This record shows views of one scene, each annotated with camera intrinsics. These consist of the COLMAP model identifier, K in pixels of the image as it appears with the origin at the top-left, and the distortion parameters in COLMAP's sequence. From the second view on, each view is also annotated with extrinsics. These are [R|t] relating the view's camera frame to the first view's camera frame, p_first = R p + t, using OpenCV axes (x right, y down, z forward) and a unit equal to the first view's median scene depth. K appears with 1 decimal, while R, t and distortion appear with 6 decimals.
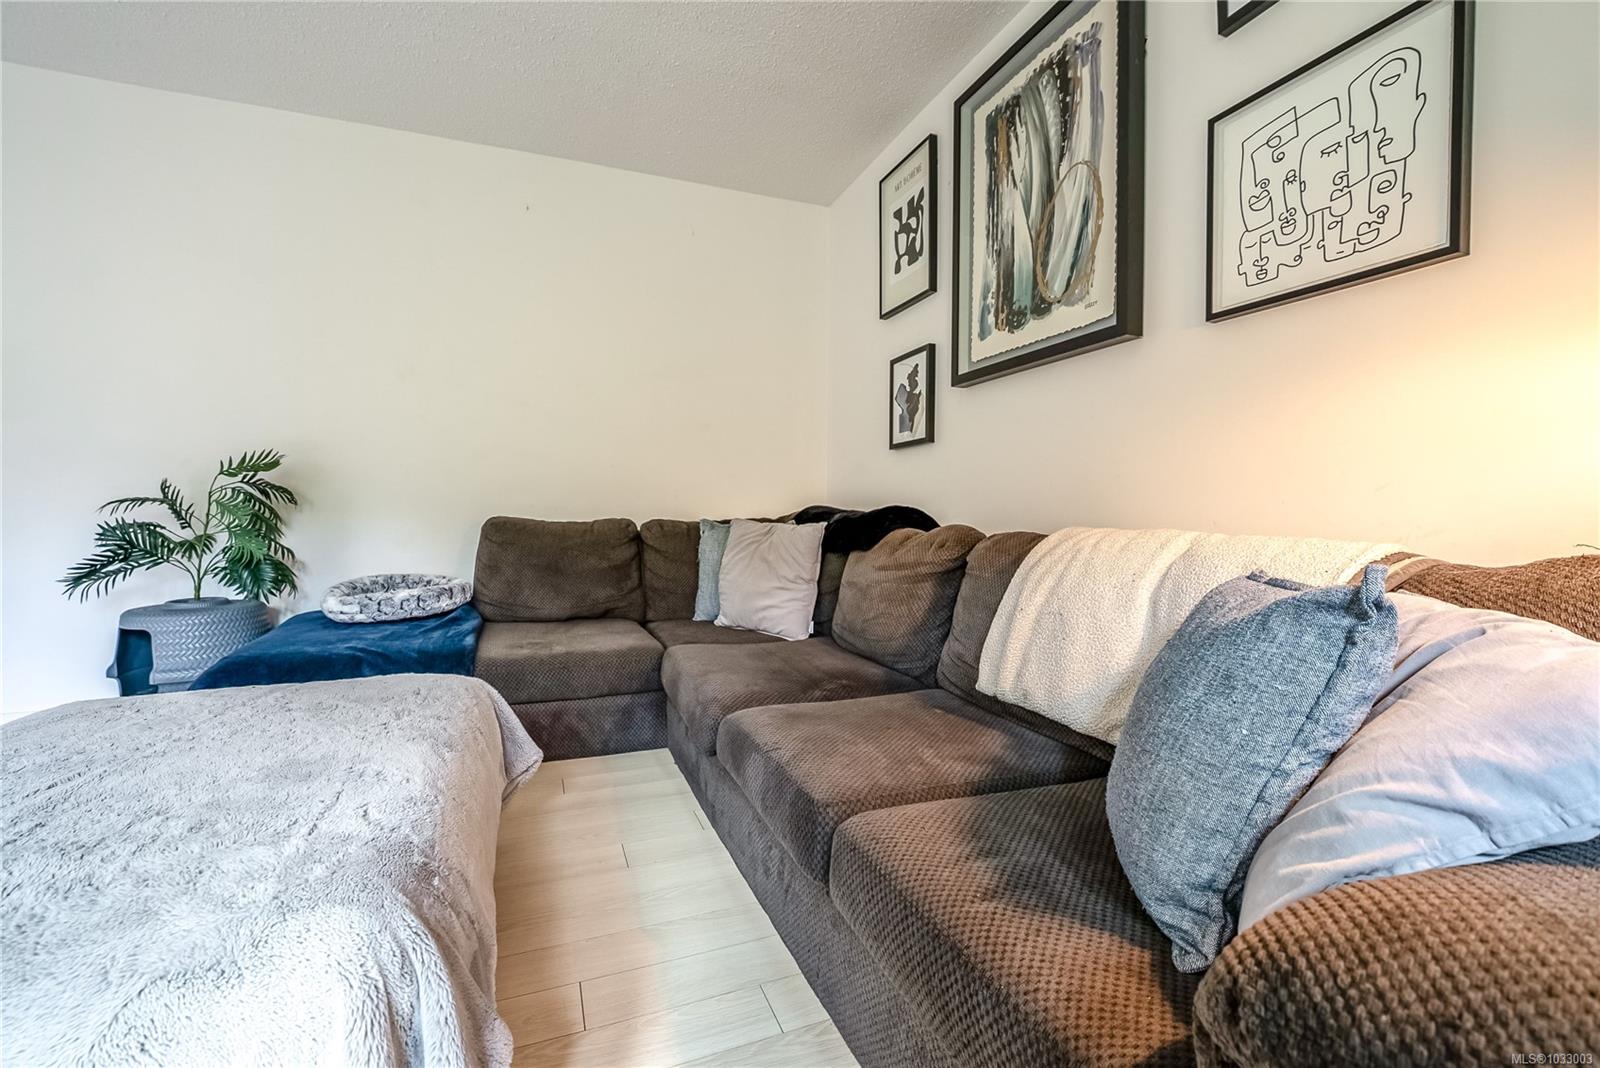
lens RADIAL K [[655.2, 0, 790.8], [0, 655.2, 534.3], [0, 0, 1]] dist [-0.031595, 0.004195]
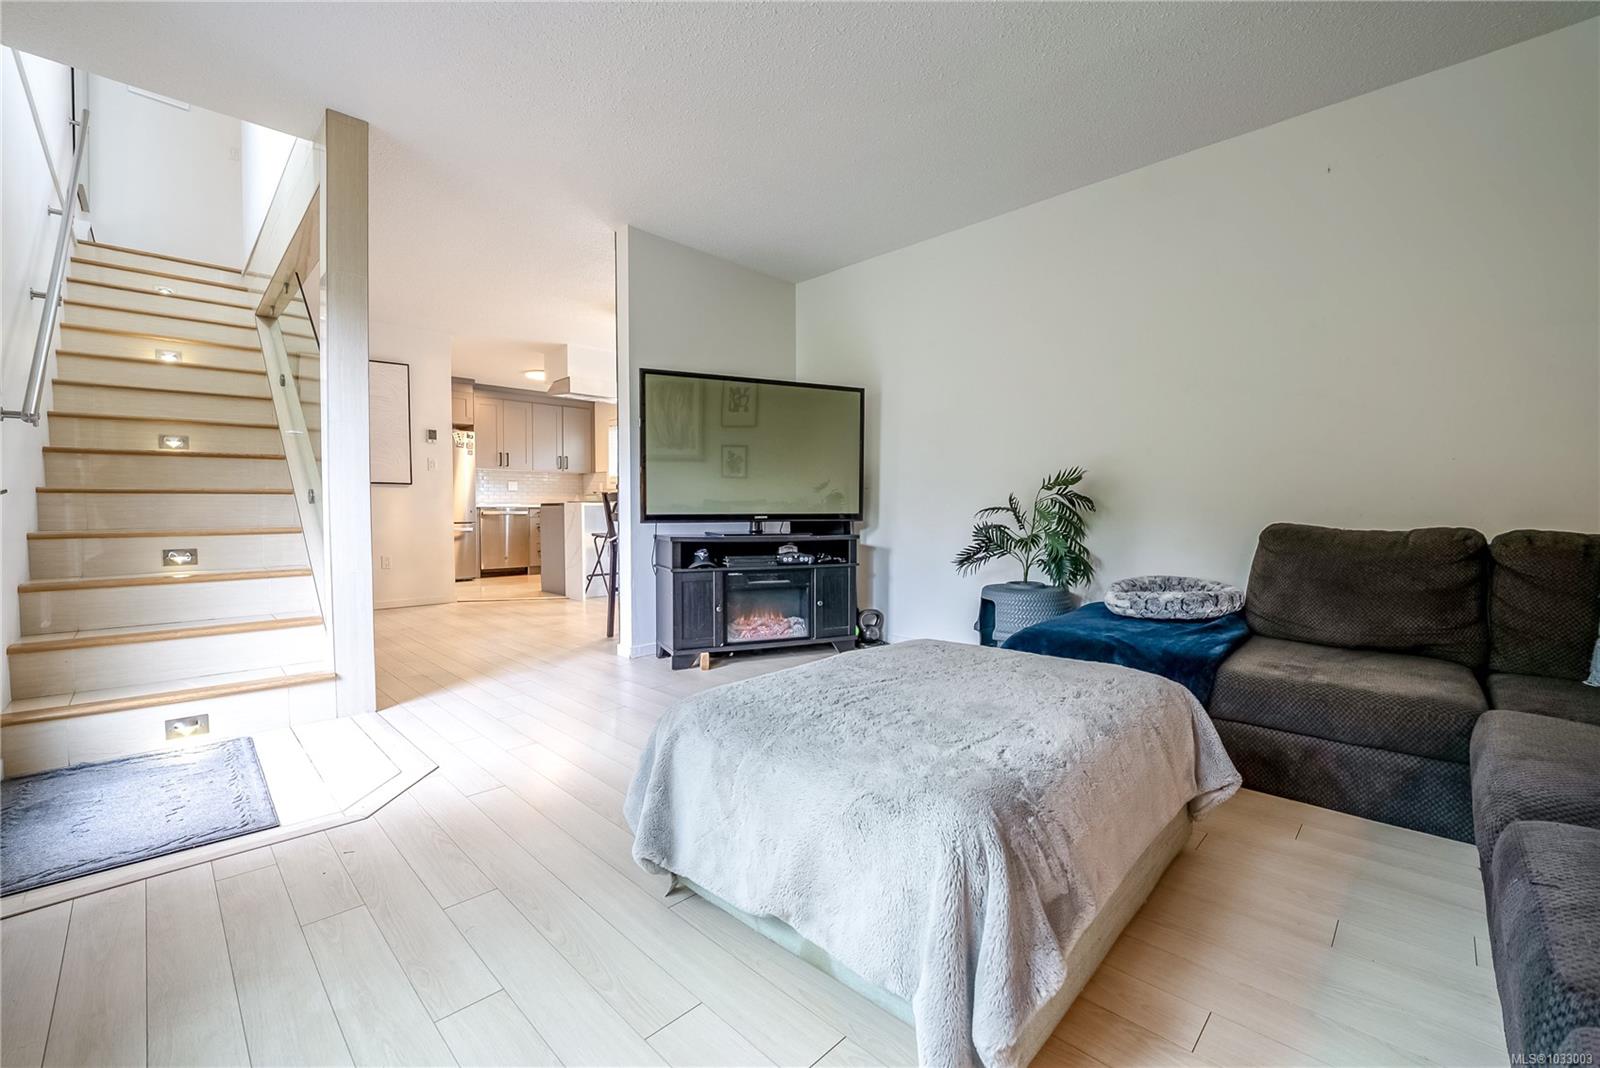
lens RADIAL K [[655.2, 0, 804.3], [0, 655.2, 531.0], [0, 0, 1]] dist [-0.031595, 0.004195]
pose [[0.407229, 0.024274, -0.913003, 0.140290], [-0.028198, 0.999504, 0.013997, -0.013370], [0.912891, 0.020045, 0.407712, 0.016309]]
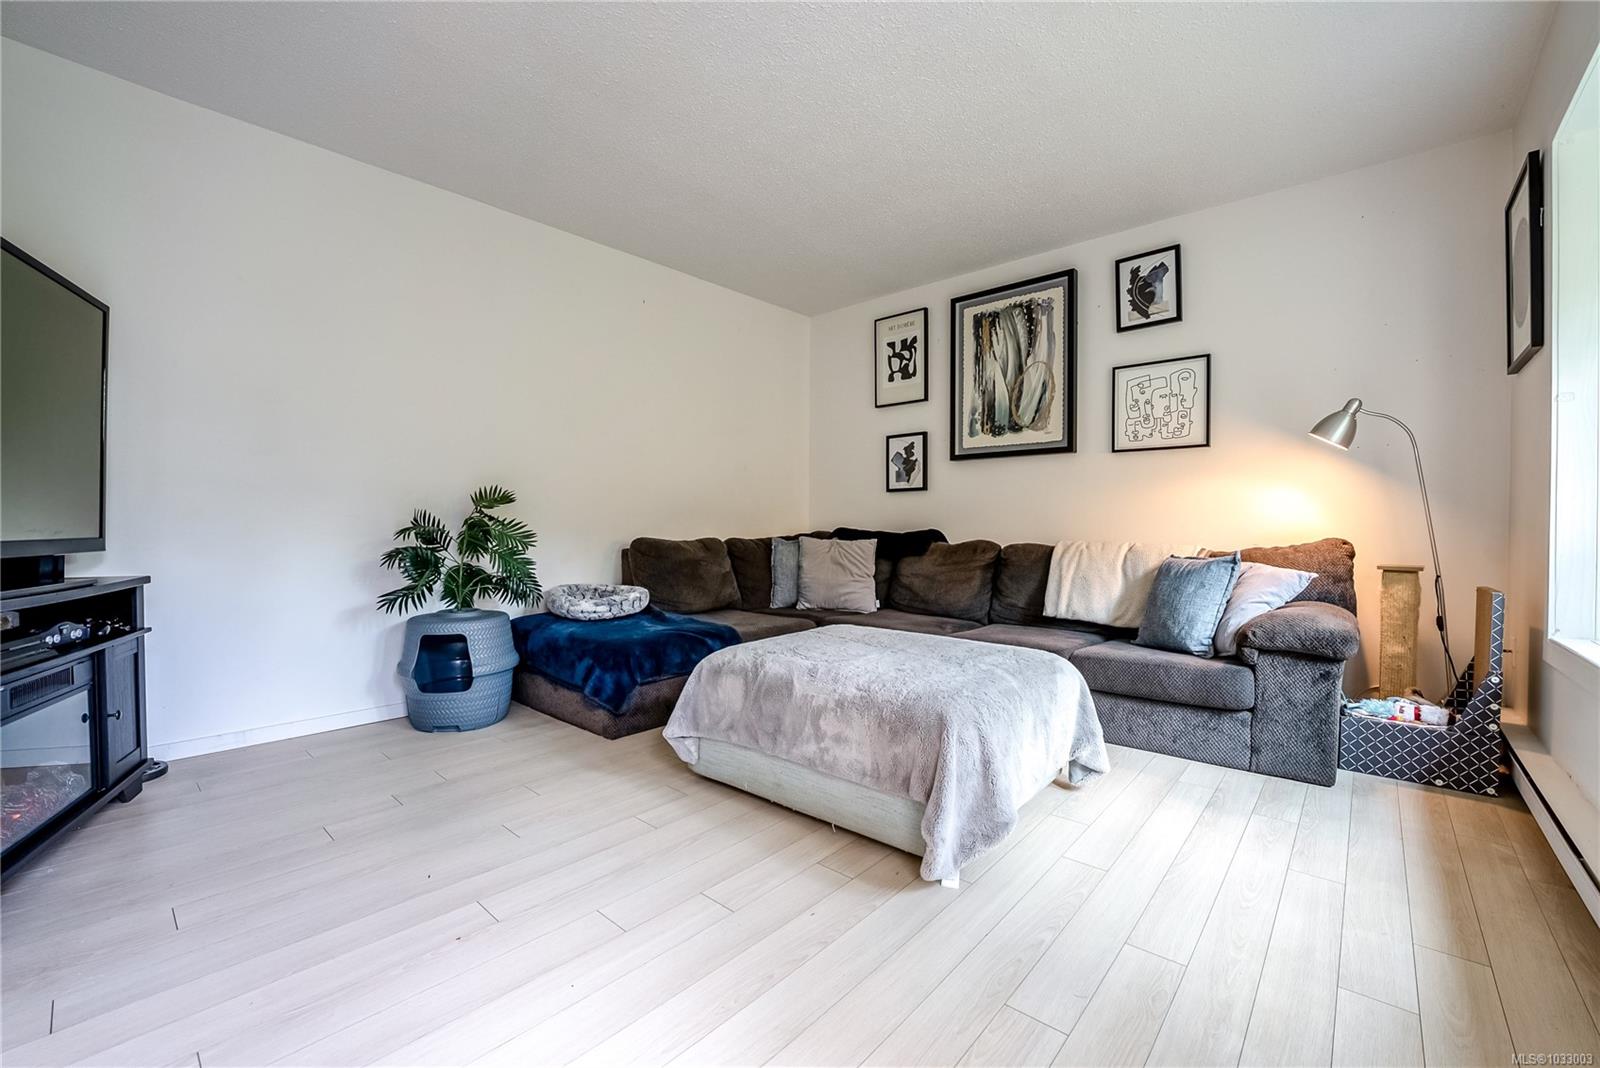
lens RADIAL K [[655.2, 0, 786.3], [0, 655.2, 534.6], [0, 0, 1]] dist [-0.031595, 0.004195]
pose [[0.898207, -0.010226, 0.439454, -0.977553], [0.017662, 0.999762, -0.012835, -0.014046], [-0.439218, 0.019290, 0.898174, -0.400809]]
